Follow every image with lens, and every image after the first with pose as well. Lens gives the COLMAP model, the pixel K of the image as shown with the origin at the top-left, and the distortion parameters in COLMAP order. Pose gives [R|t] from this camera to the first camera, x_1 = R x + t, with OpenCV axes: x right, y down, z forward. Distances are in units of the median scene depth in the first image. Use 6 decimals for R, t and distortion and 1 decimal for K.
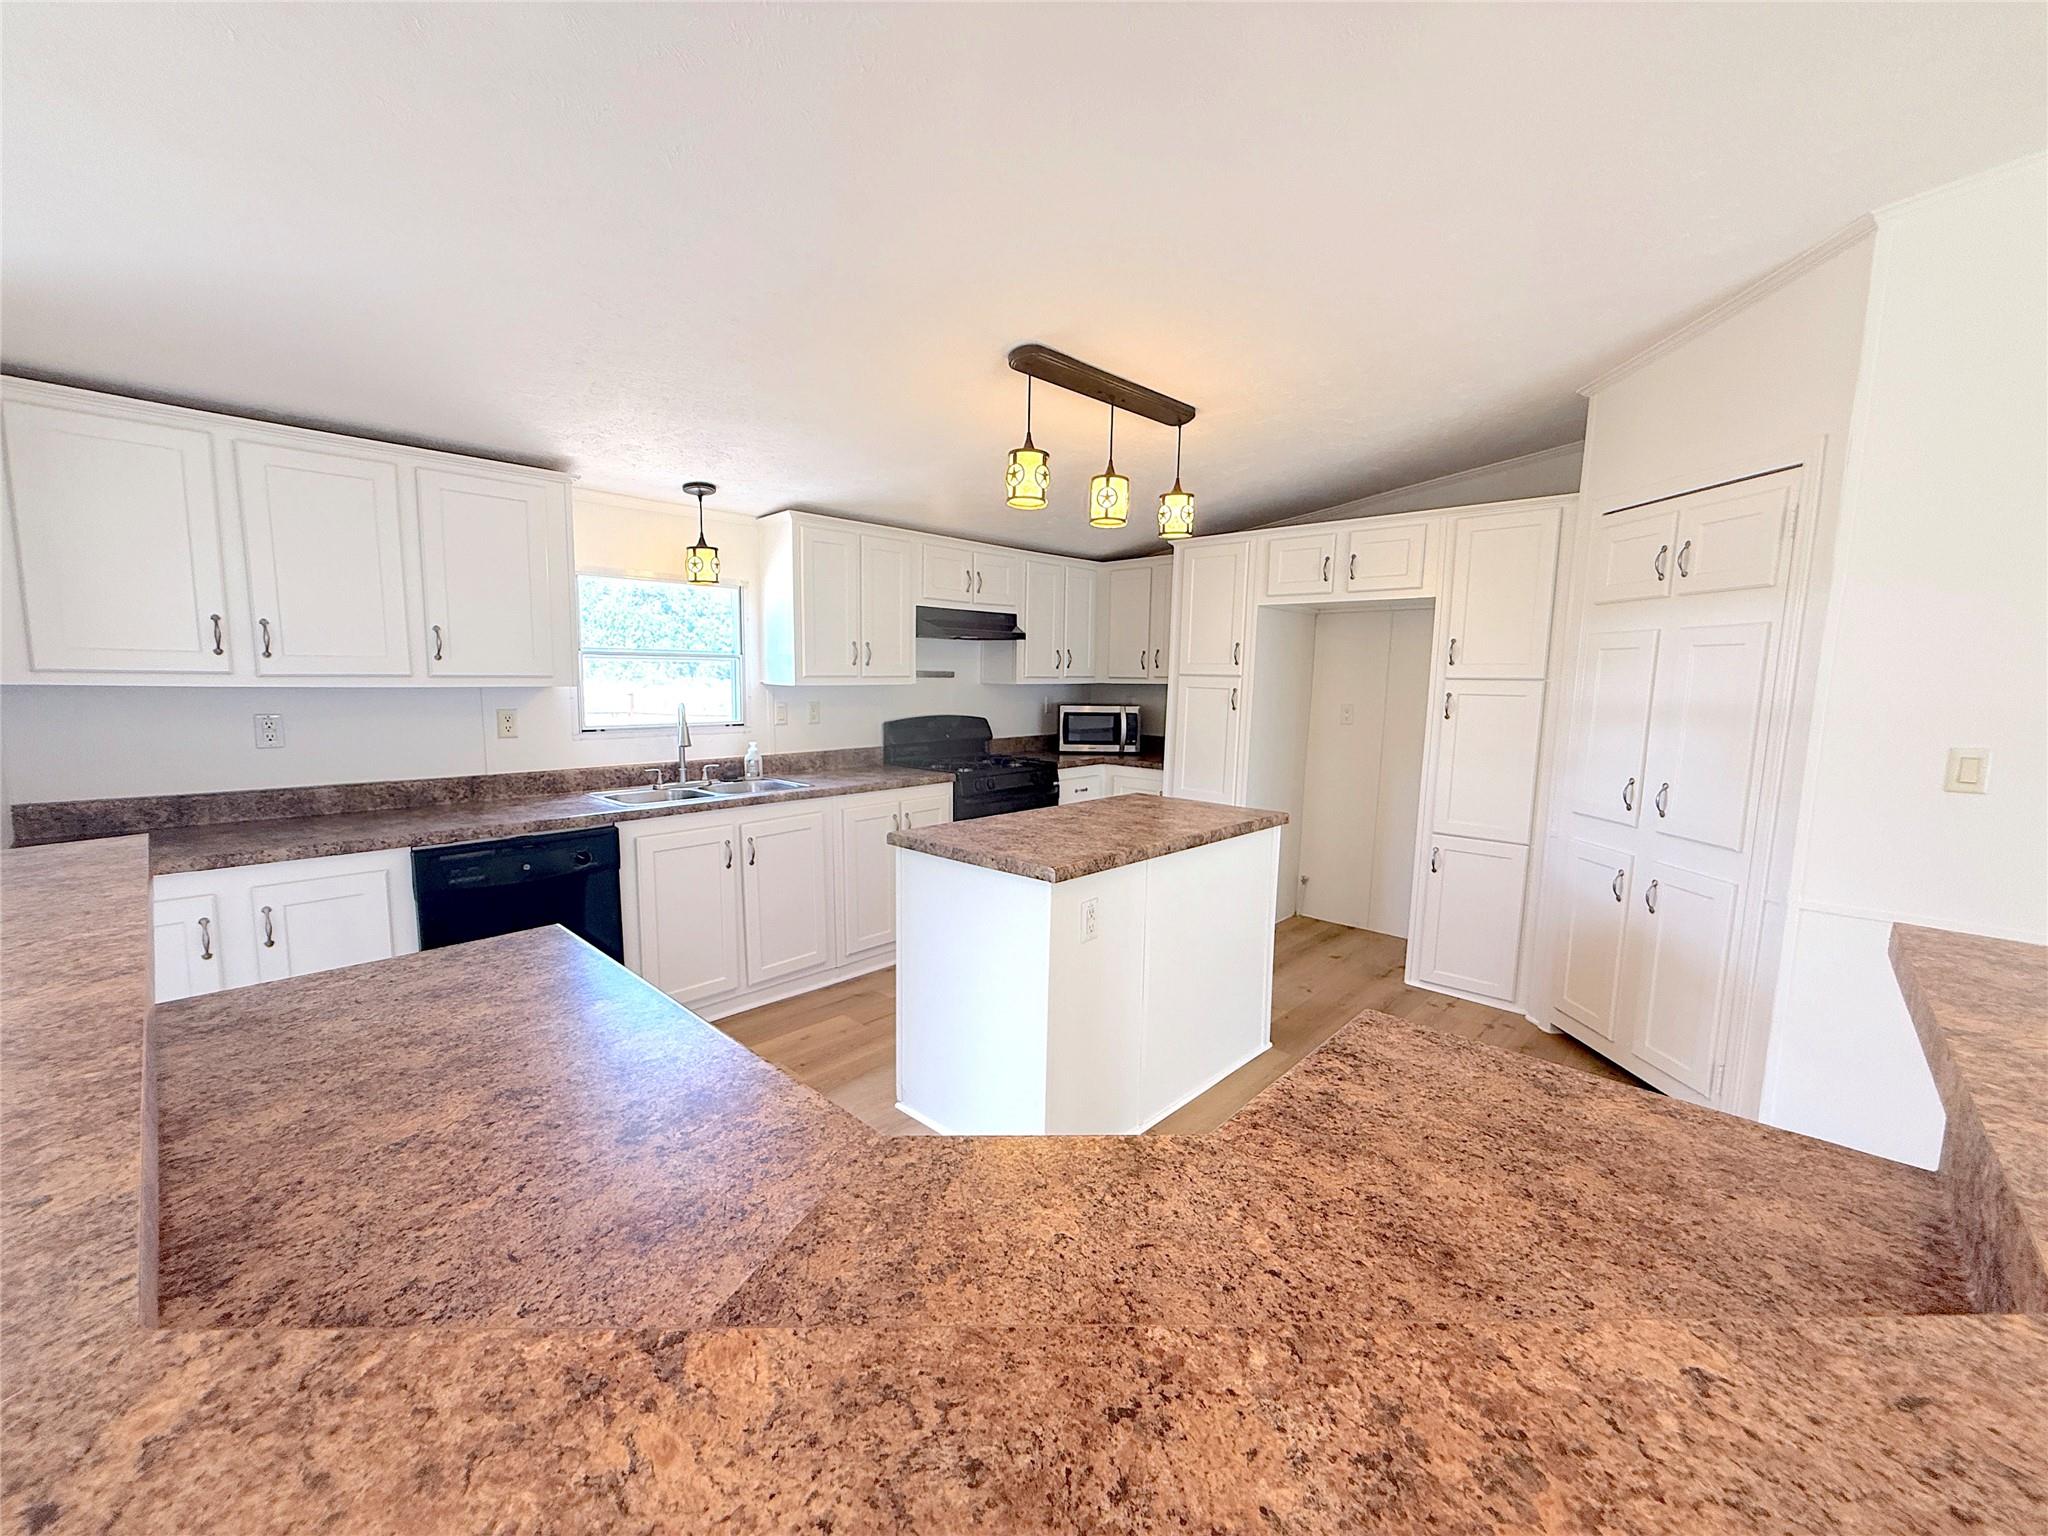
lens RADIAL K [[815.1, 0, 1018.7], [0, 815.1, 772.7], [0, 0, 1]] dist [-0.001761, 0.000822]
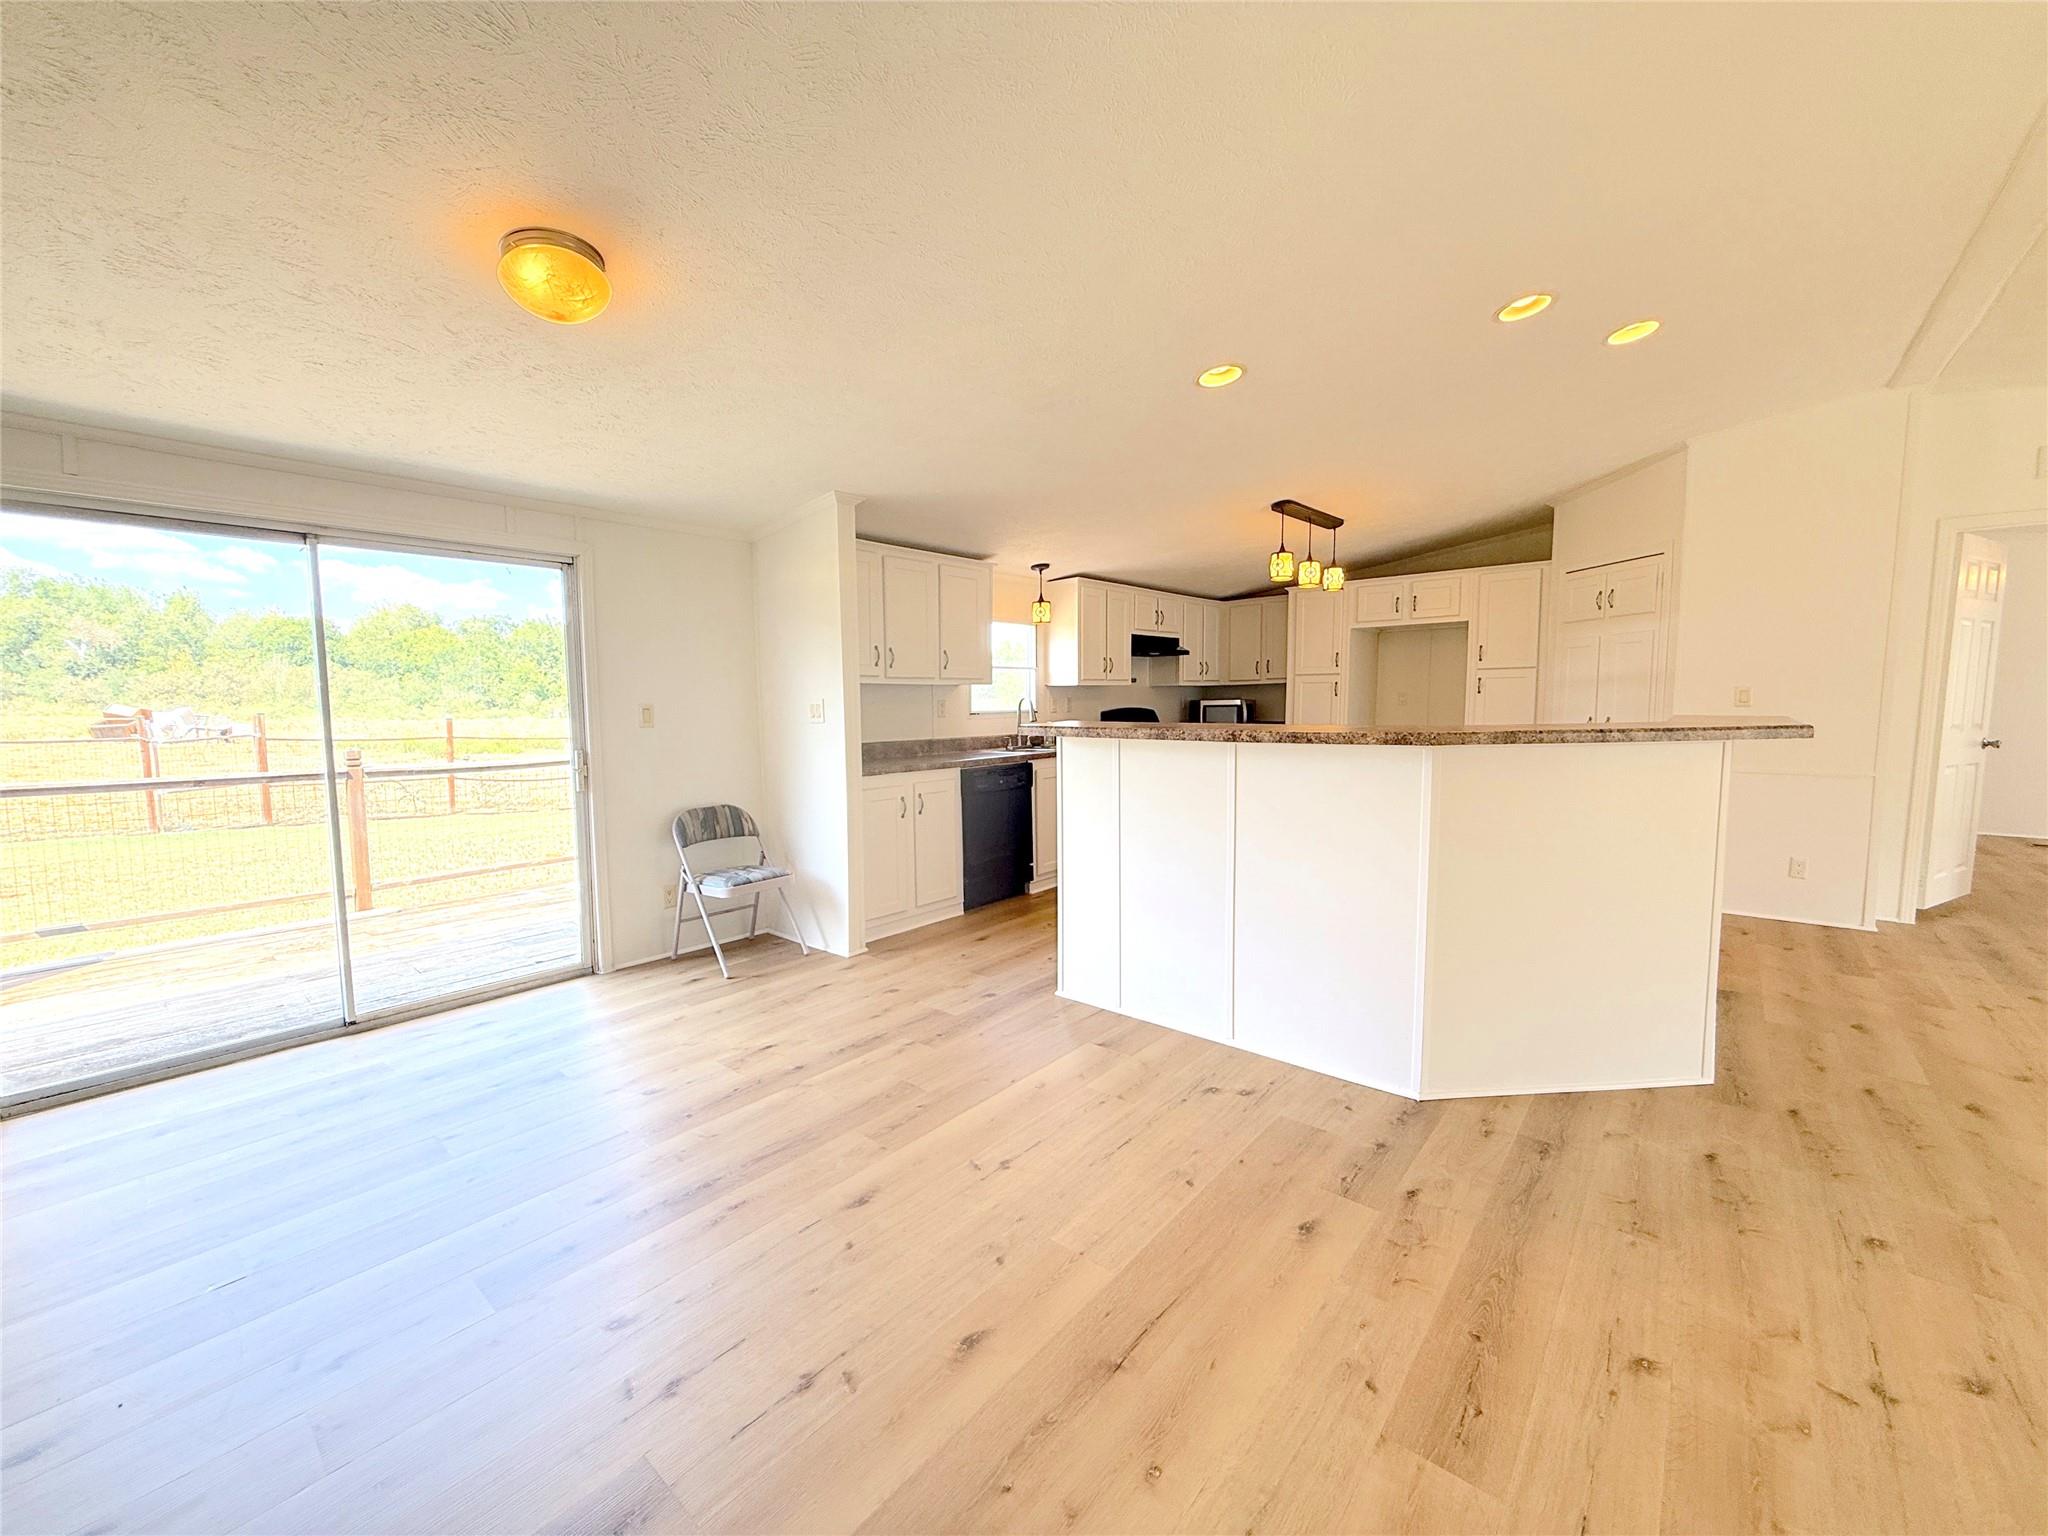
lens RADIAL K [[815.1, 0, 1018.7], [0, 815.1, 772.7], [0, 0, 1]] dist [-0.001761, 0.000822]
pose [[0.998506, -0.032019, 0.044284, -0.475210], [0.033525, 0.998869, -0.033710, 0.116311], [-0.043155, 0.035144, 0.998450, -0.592373]]
